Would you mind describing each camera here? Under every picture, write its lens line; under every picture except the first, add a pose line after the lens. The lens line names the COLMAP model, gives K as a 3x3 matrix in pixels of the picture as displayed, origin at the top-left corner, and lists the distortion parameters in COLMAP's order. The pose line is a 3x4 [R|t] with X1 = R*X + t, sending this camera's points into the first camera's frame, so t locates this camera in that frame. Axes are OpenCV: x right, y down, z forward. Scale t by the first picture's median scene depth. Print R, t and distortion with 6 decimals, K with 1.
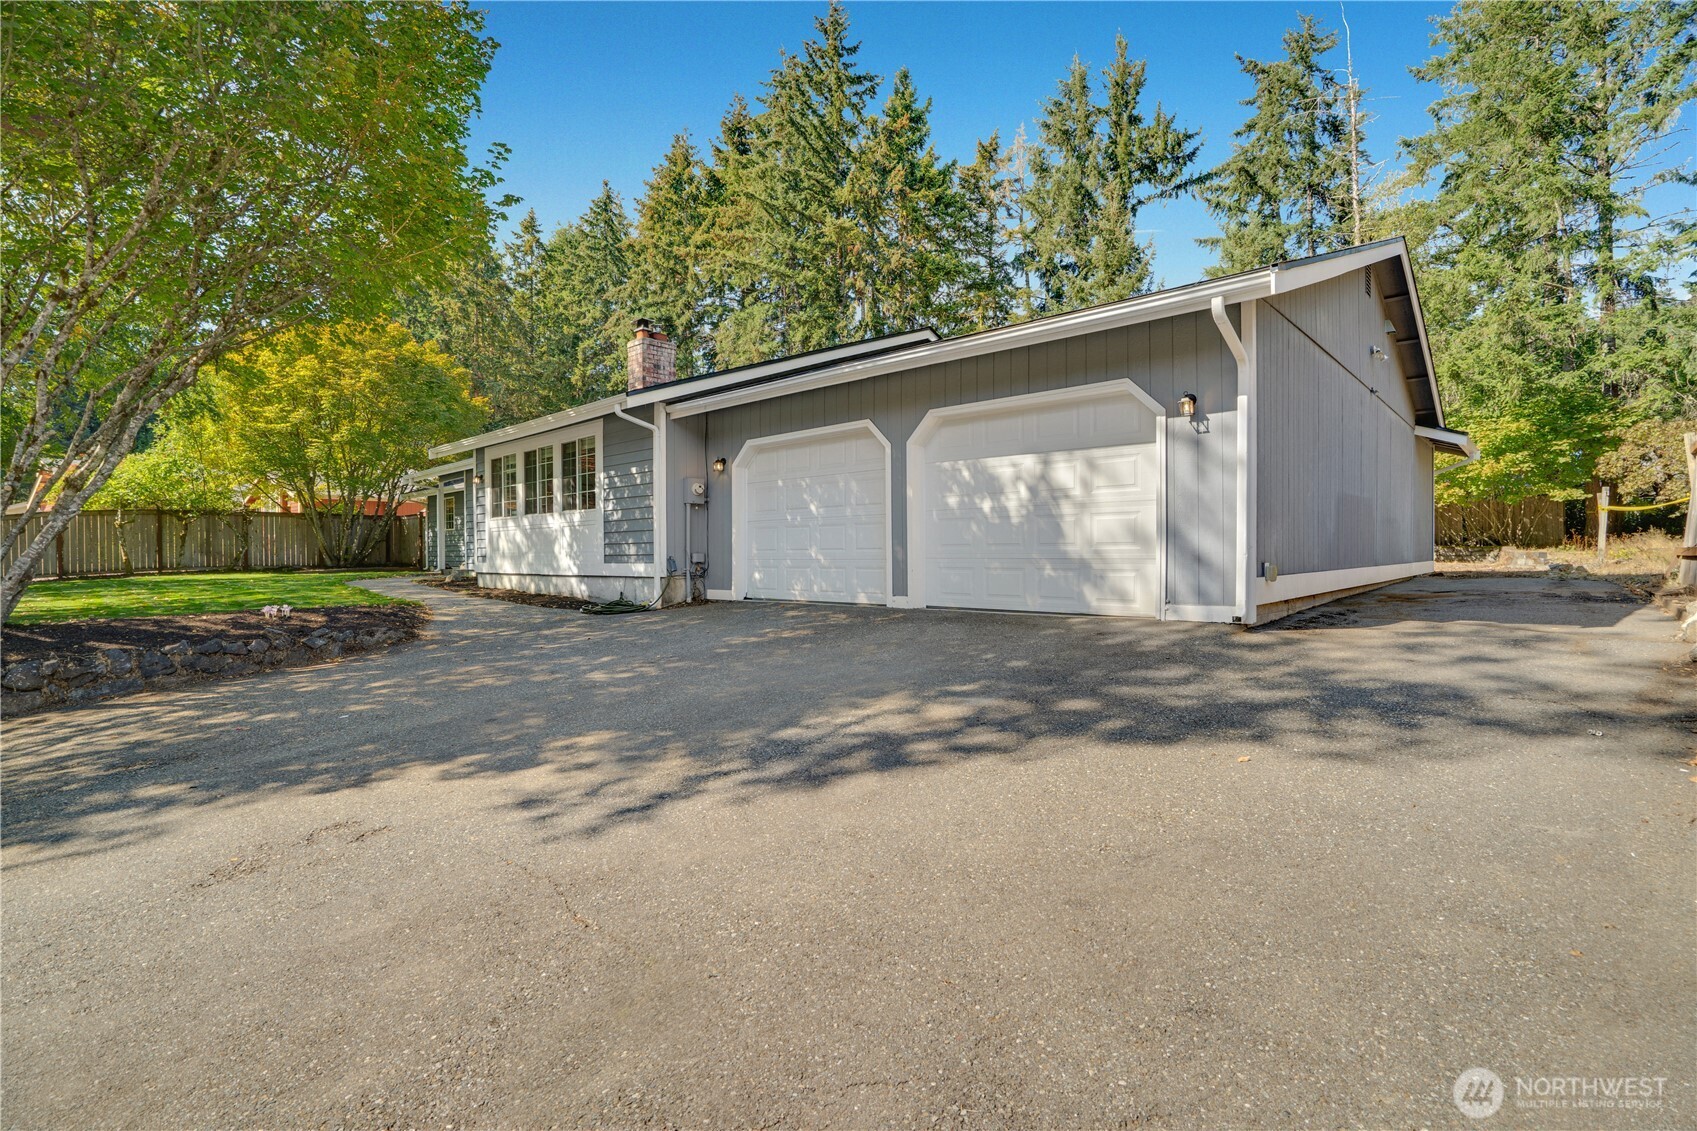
lens RADIAL K [[778.5, 0, 873.6], [0, 778.5, 562.3], [0, 0, 1]] dist [-0.082791, 0.036190]
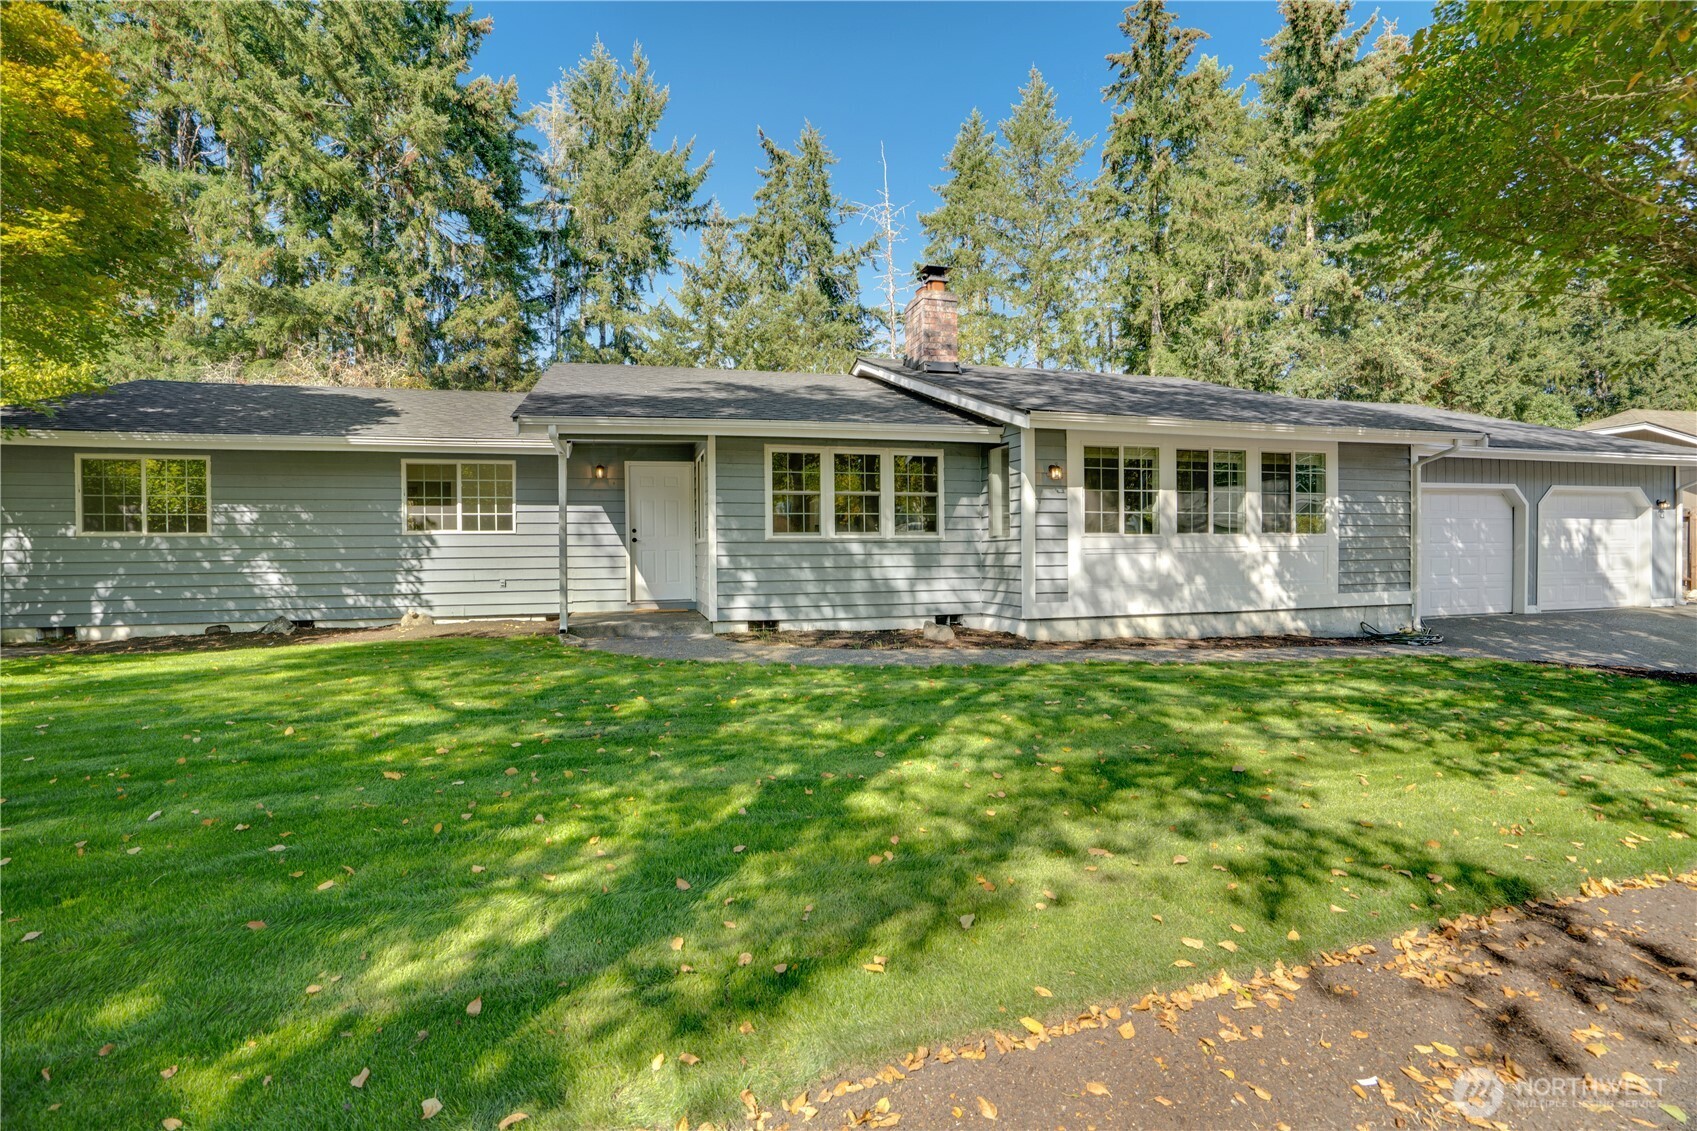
lens RADIAL K [[795.7, 0, 840.7], [0, 795.7, 562.7], [0, 0, 1]] dist [-0.062387, 0.023930]
pose [[0.559922, -0.014112, 0.828425, -0.734505], [0.014808, 0.999866, 0.007024, -0.025863], [-0.828413, 0.008334, 0.560056, 0.487592]]
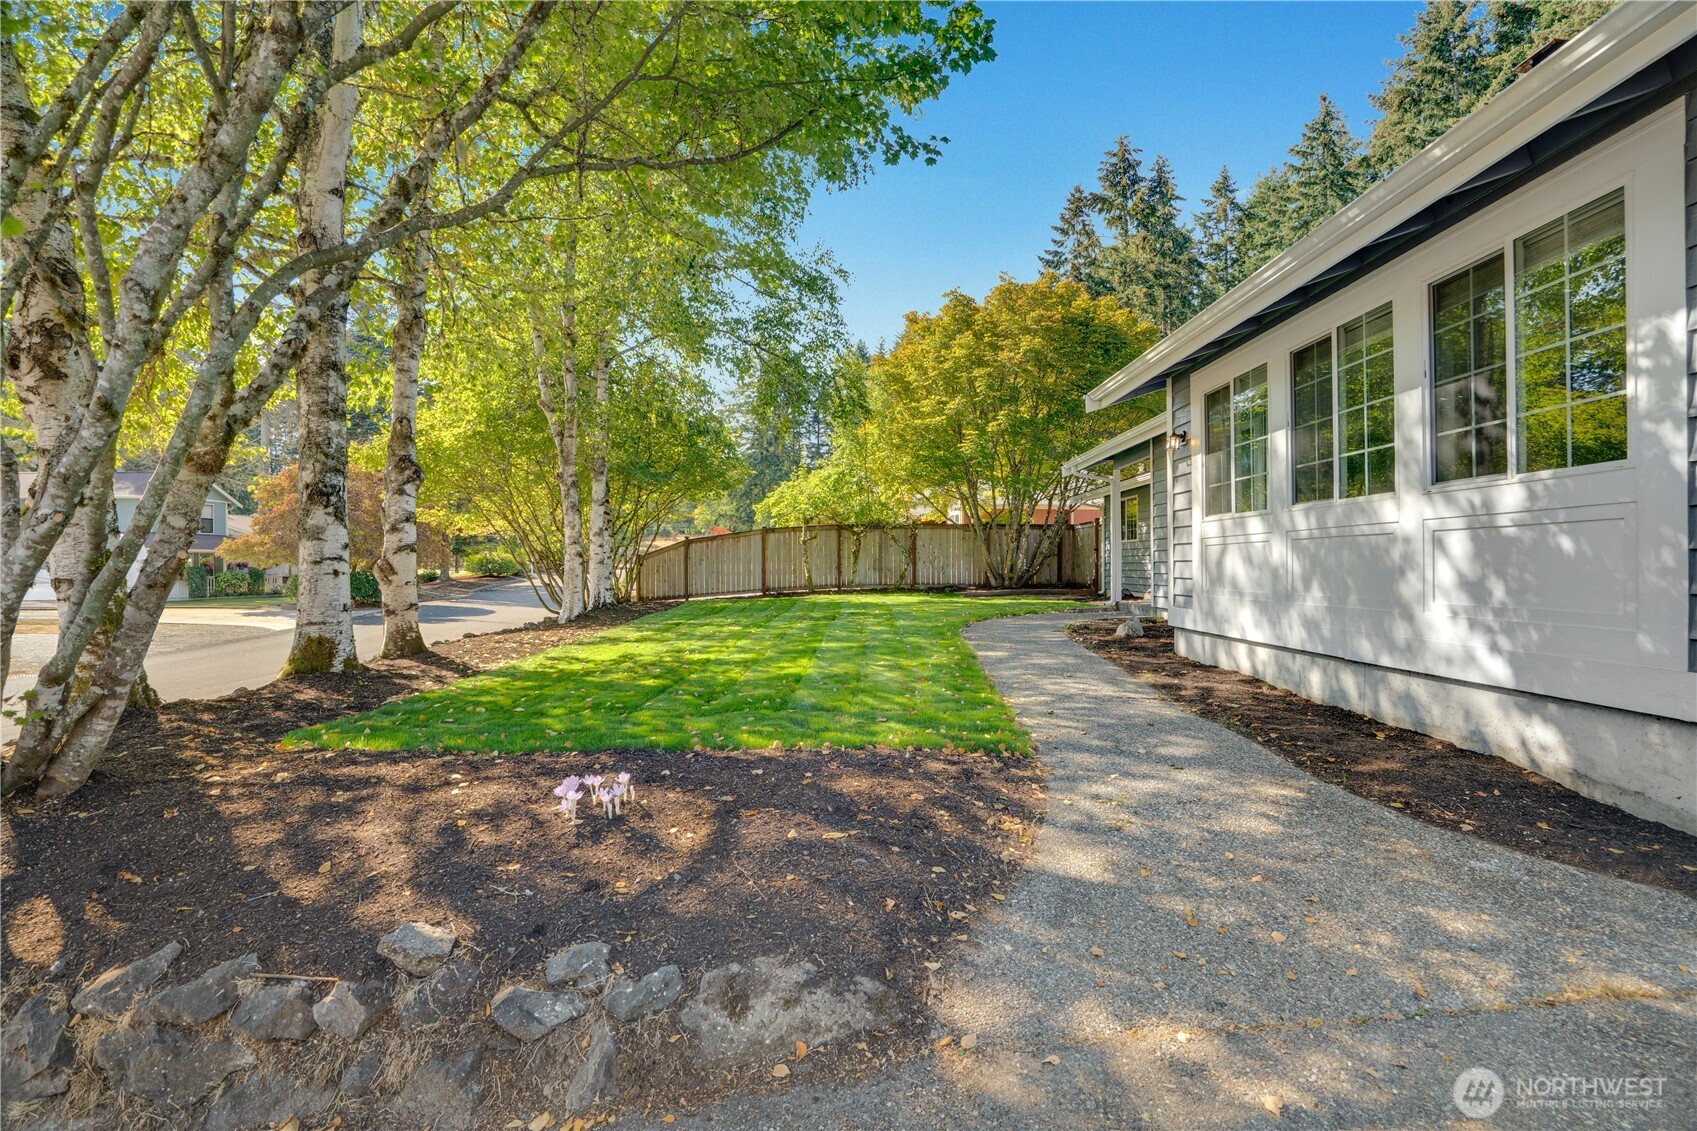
lens RADIAL K [[811.0, 0, 831.9], [0, 811.0, 546.5], [0, 0, 1]] dist [-0.000105, 0.013278]
pose [[0.645336, -0.011773, -0.763808, -0.163491], [-0.013279, 0.999557, -0.026627, -0.013900], [0.763783, 0.027326, 0.644894, 0.306672]]
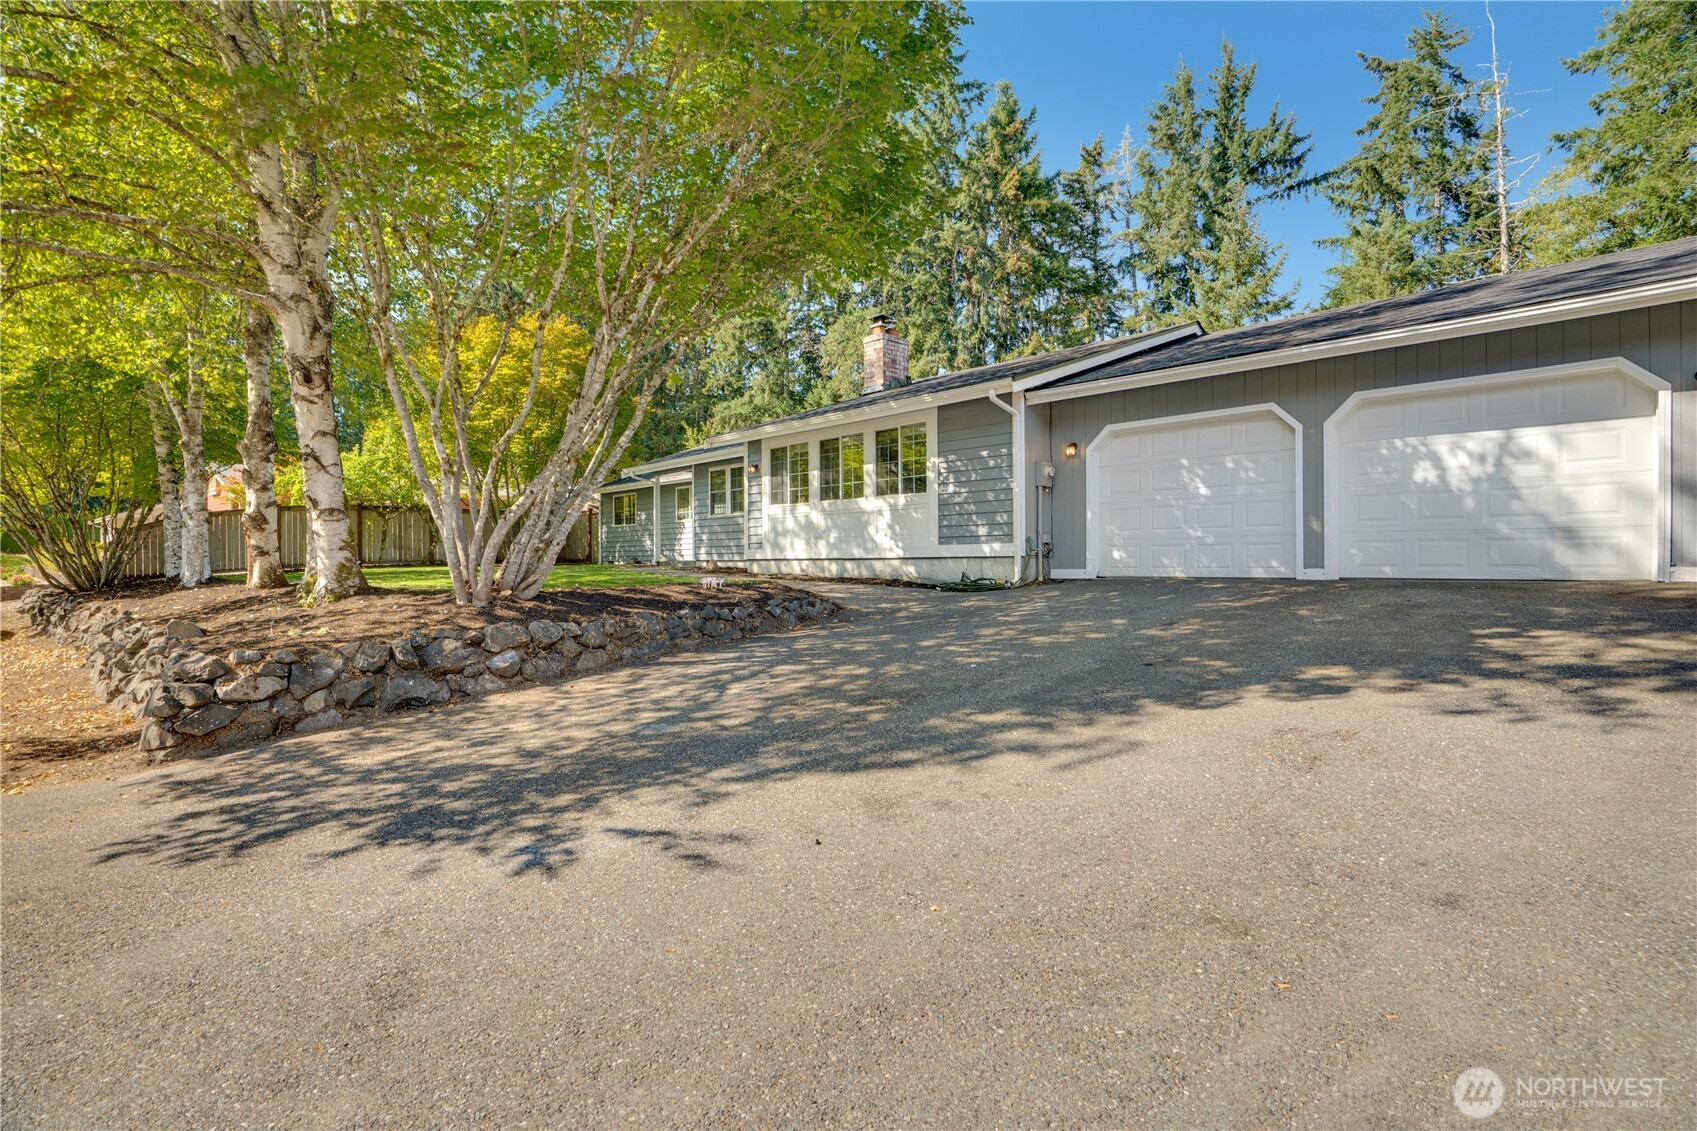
lens RADIAL K [[778.5, 0, 873.6], [0, 778.5, 562.3], [0, 0, 1]] dist [-0.082791, 0.036190]
pose [[0.999169, 0.000373, -0.040765, -0.199717], [-0.000751, 0.999957, -0.009276, 0.017395], [0.040760, 0.009299, 0.999126, -0.022784]]
